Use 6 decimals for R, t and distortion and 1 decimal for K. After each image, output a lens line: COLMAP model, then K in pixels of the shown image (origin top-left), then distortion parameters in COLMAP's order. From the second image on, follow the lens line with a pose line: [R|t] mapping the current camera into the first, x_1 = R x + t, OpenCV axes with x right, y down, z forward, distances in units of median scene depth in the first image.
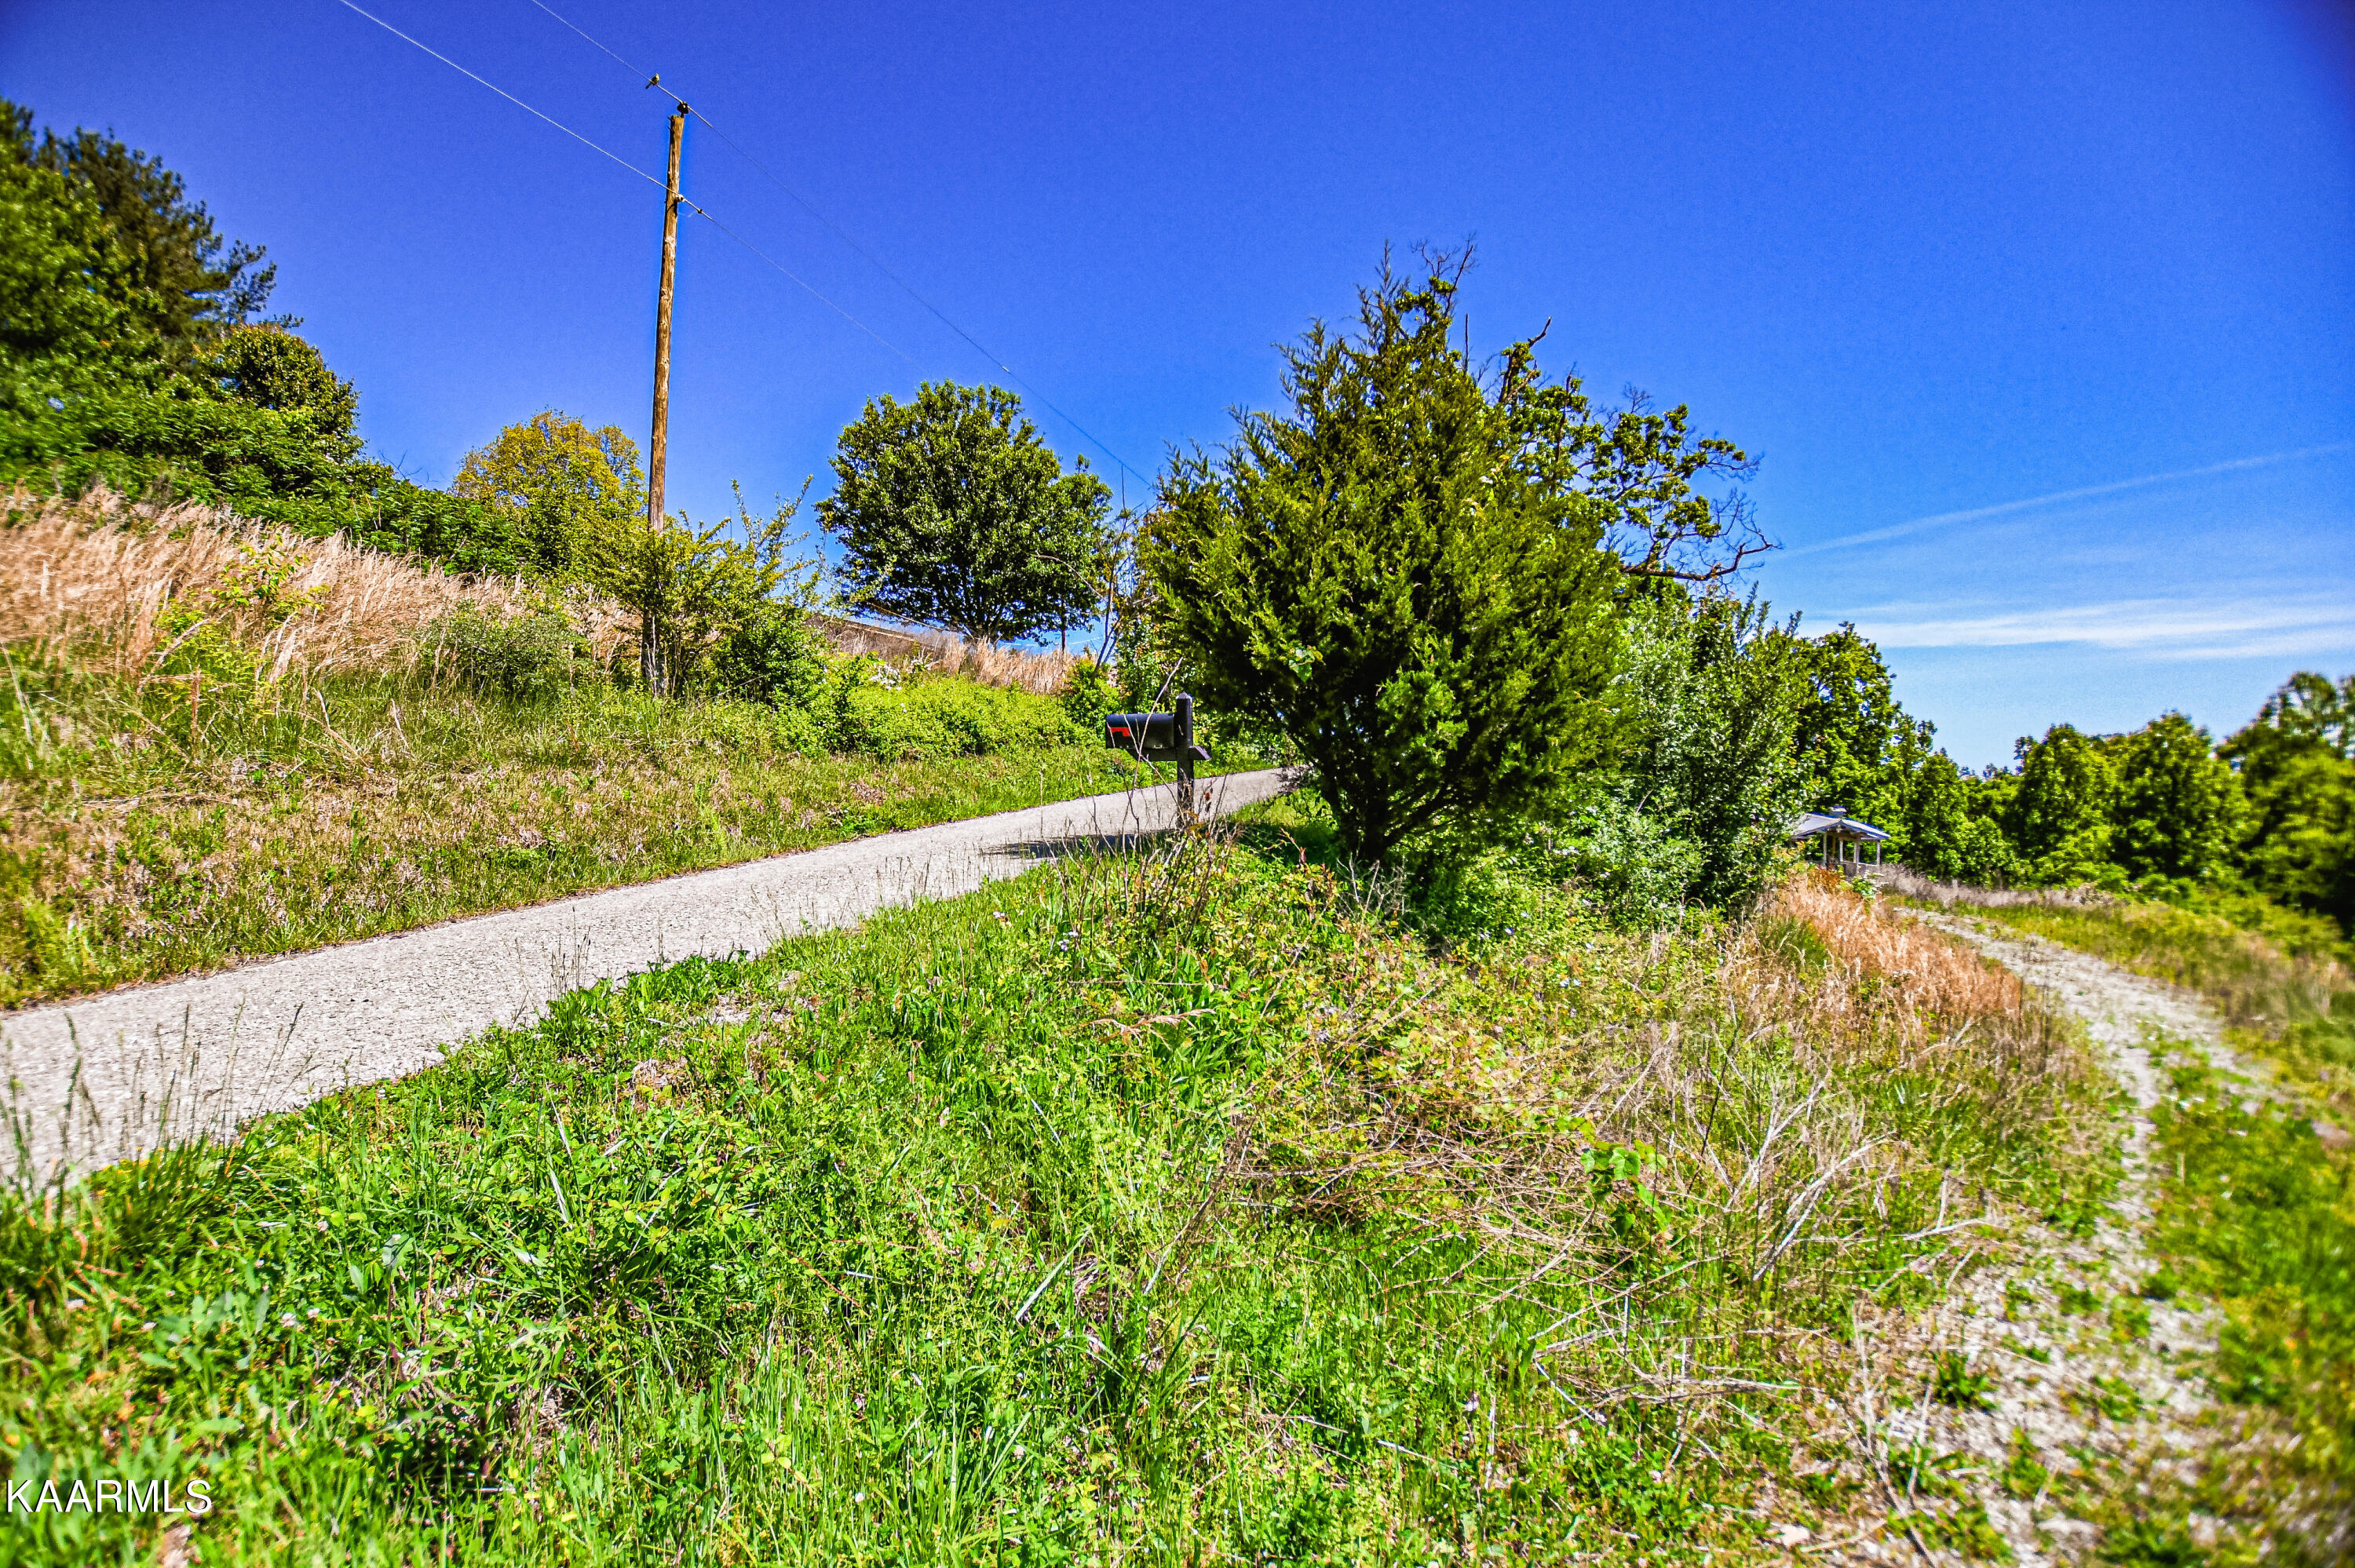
lens RADIAL K [[1028.7, 0, 1192.8], [0, 1028.7, 785.9], [0, 0, 1]] dist [-0.018523, -0.000369]
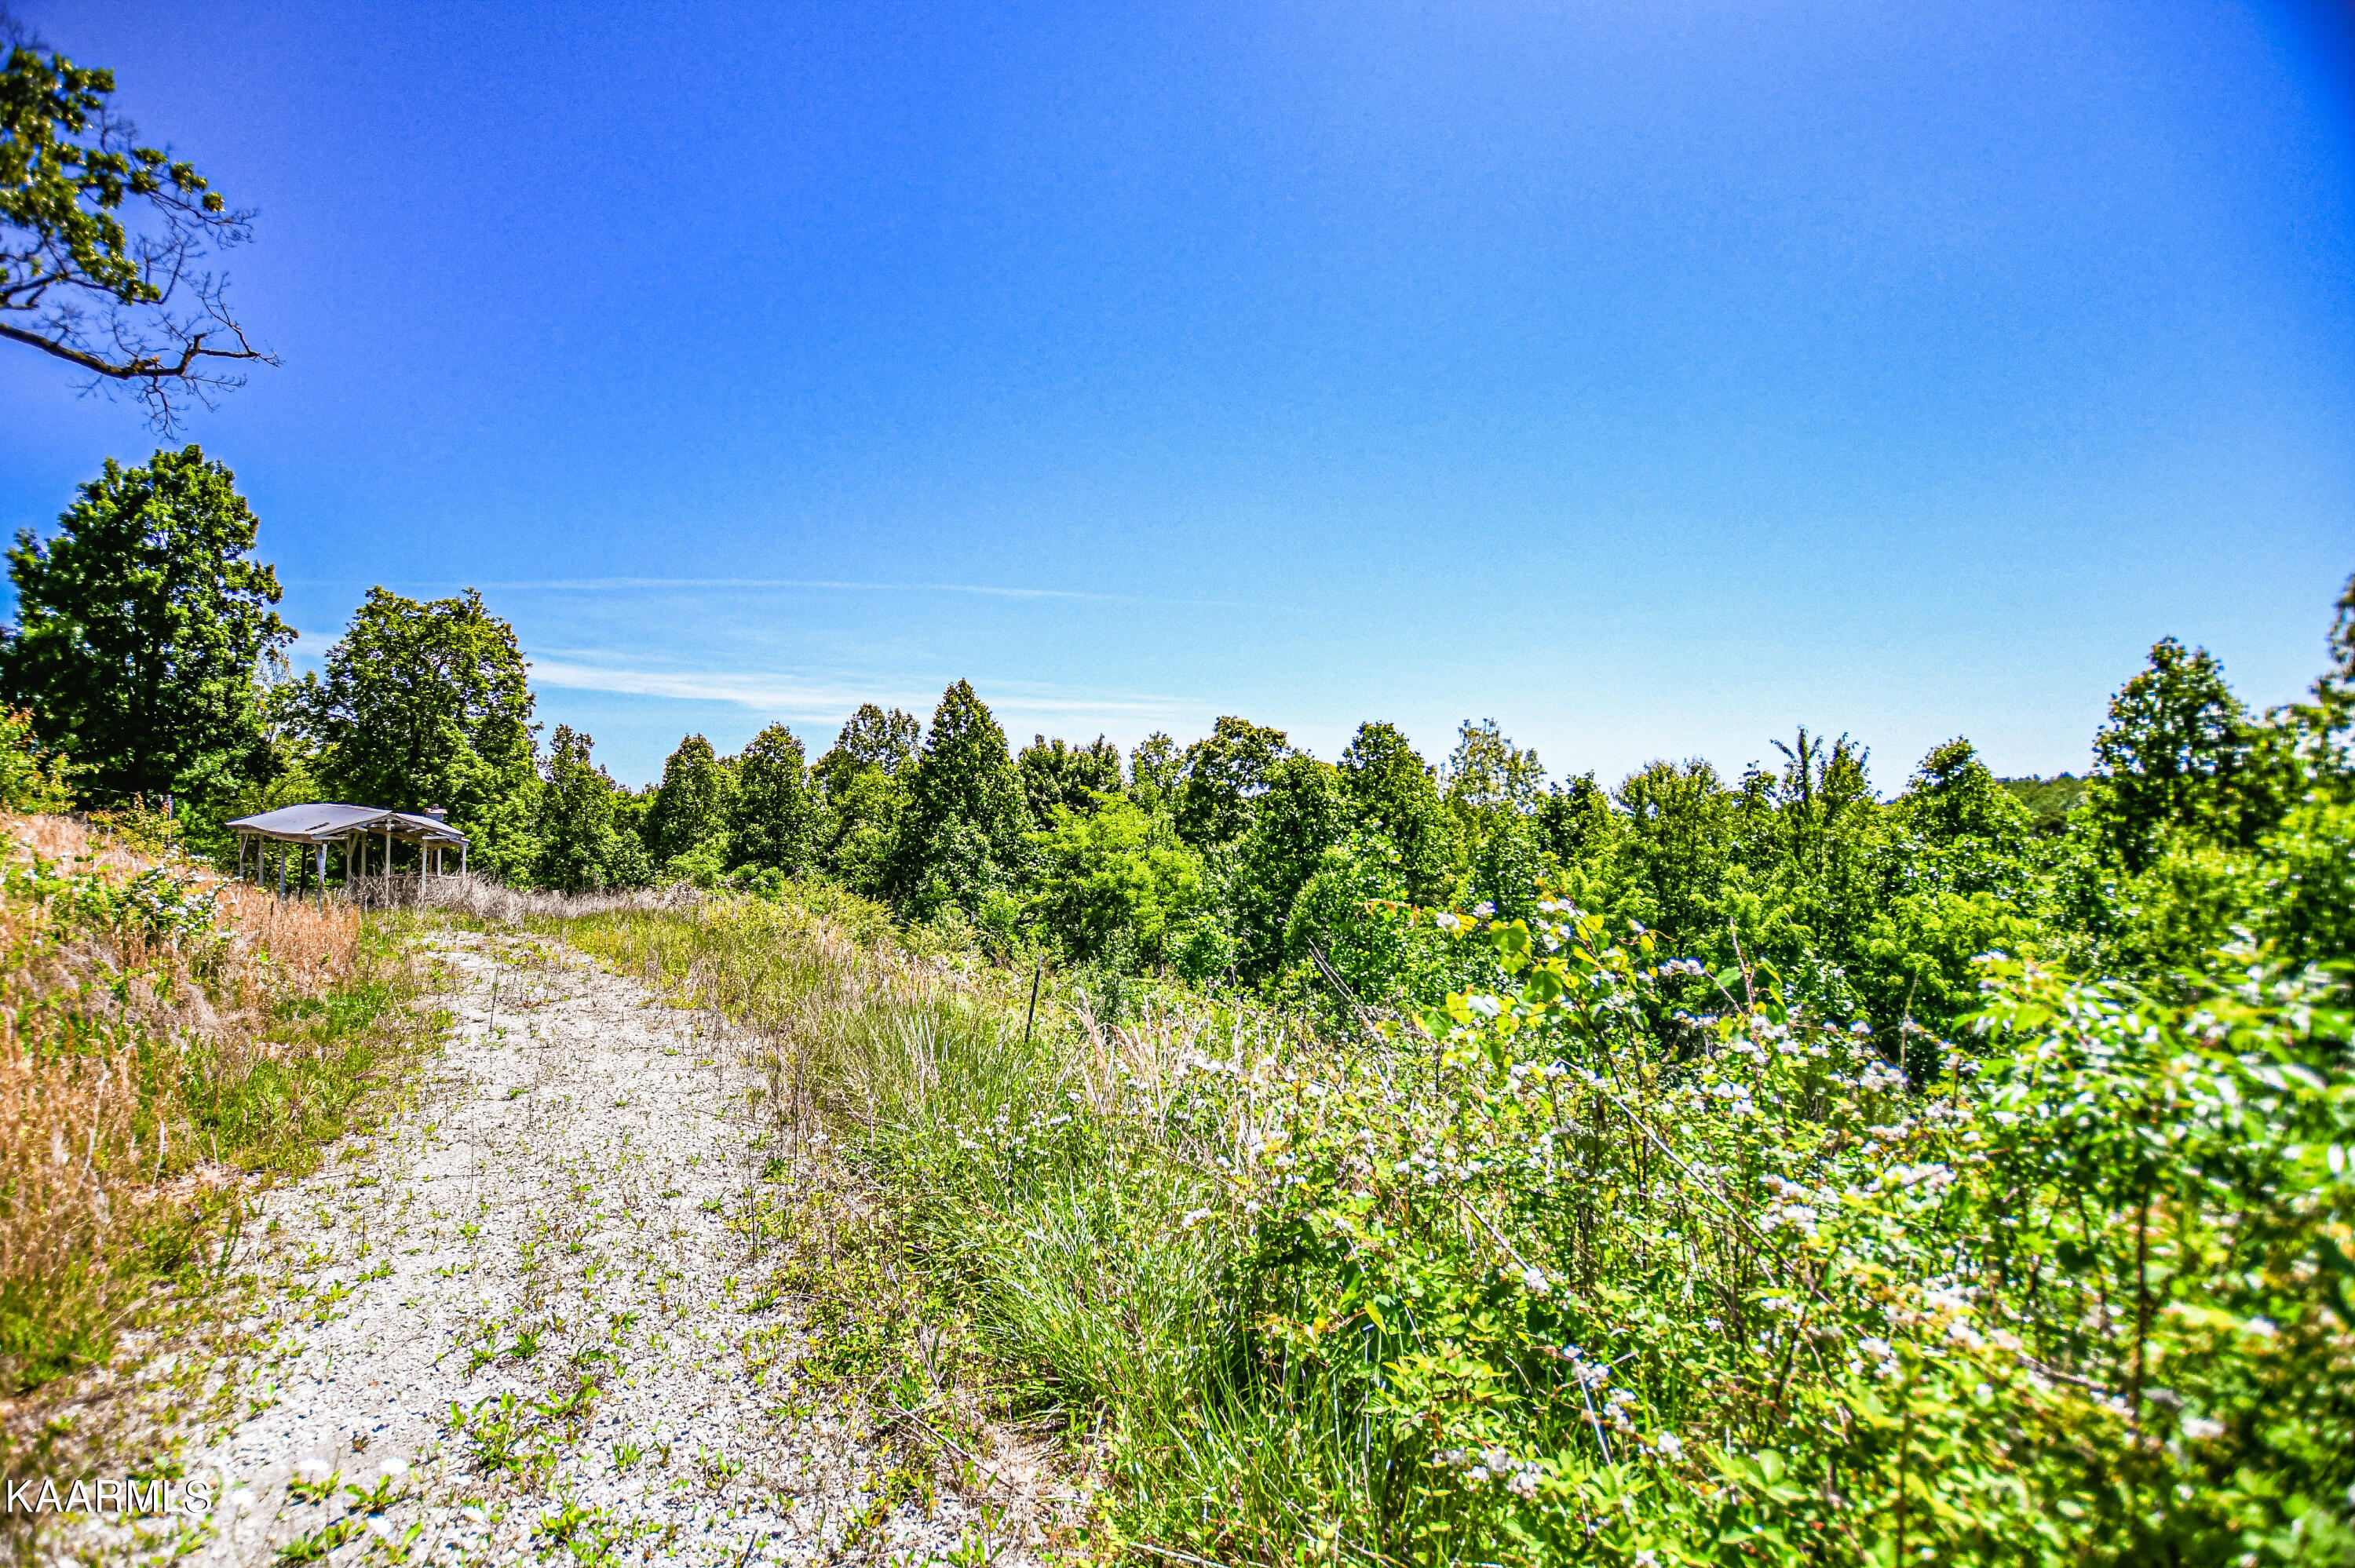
lens RADIAL K [[1028.7, 0, 1130.9], [0, 1028.7, 785.3], [0, 0, 1]] dist [-0.018523, -0.000369]
pose [[0.461481, 0.028687, 0.886686, 0.162906], [-0.001593, 0.999502, -0.031508, 0.023396], [-0.887149, 0.013127, 0.461297, 0.152005]]
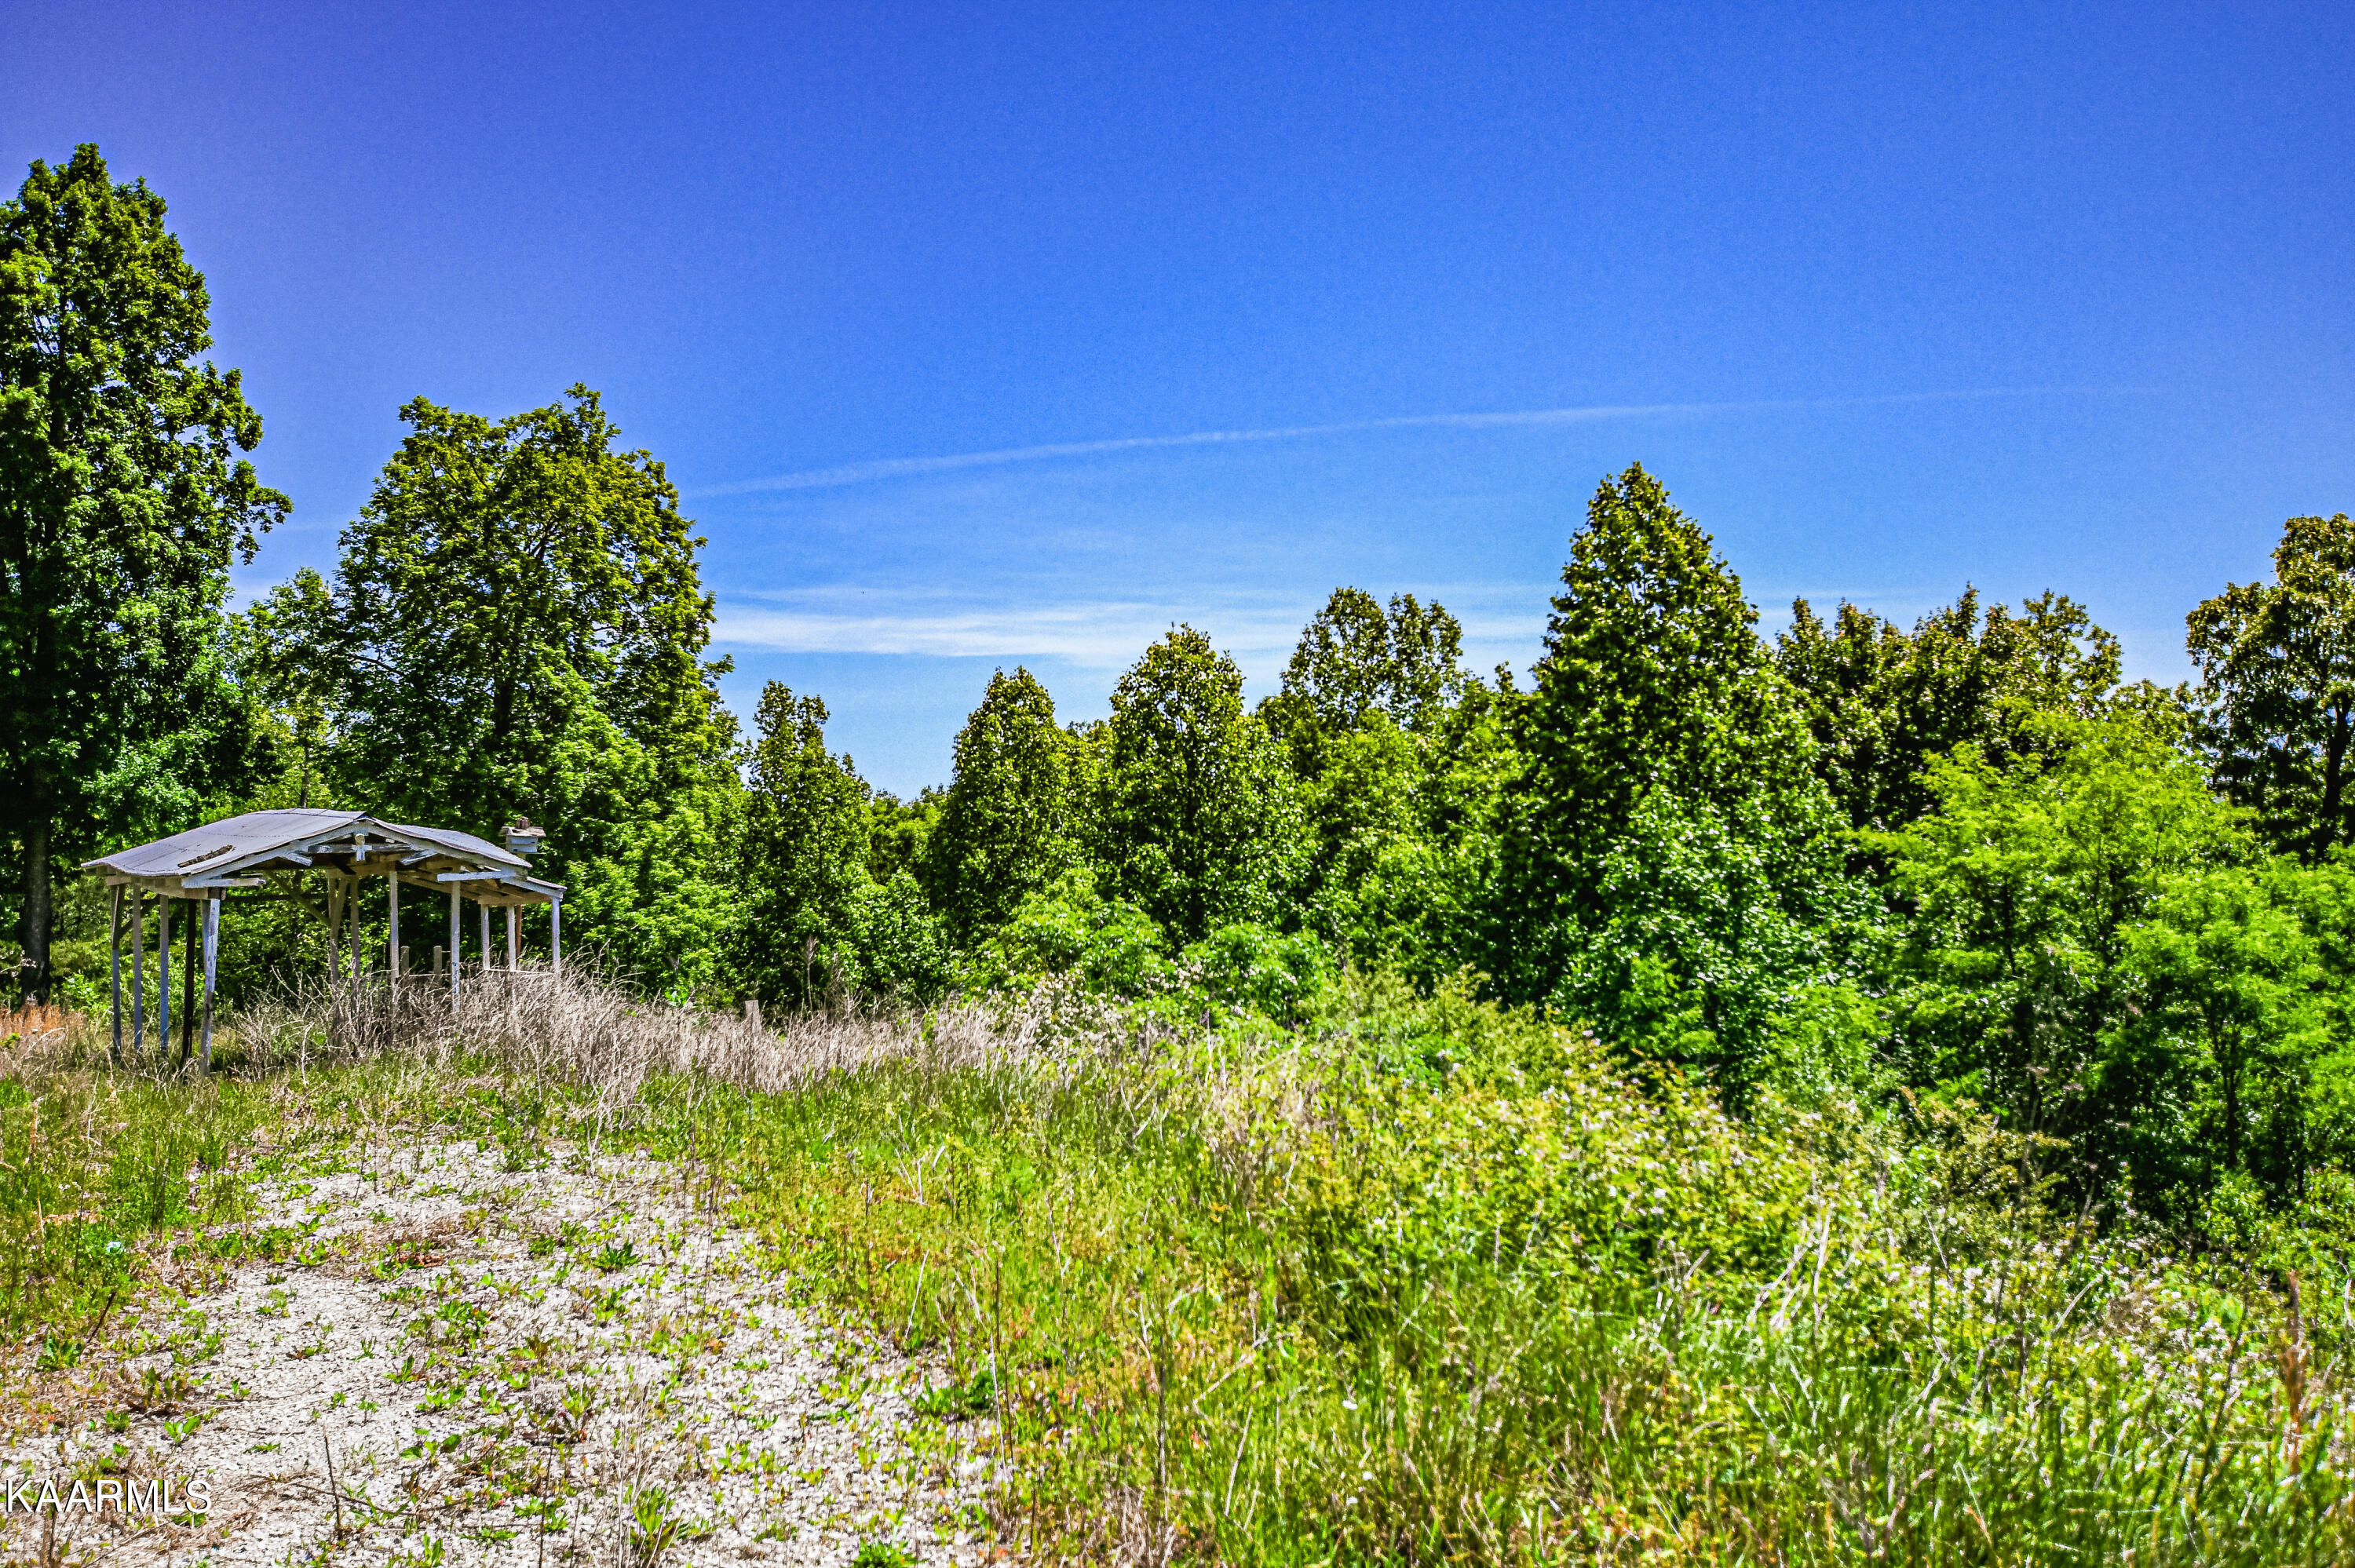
lens RADIAL K [[1921.2, 0, 1137.9], [0, 1921.2, 784.5], [0, 0, 1]] dist [-0.001205, 0.050789]
pose [[0.722639, -0.001105, 0.691224, 0.274238], [0.035534, 0.998736, -0.035552, 0.032902], [-0.690311, 0.050253, 0.721765, 0.307817]]
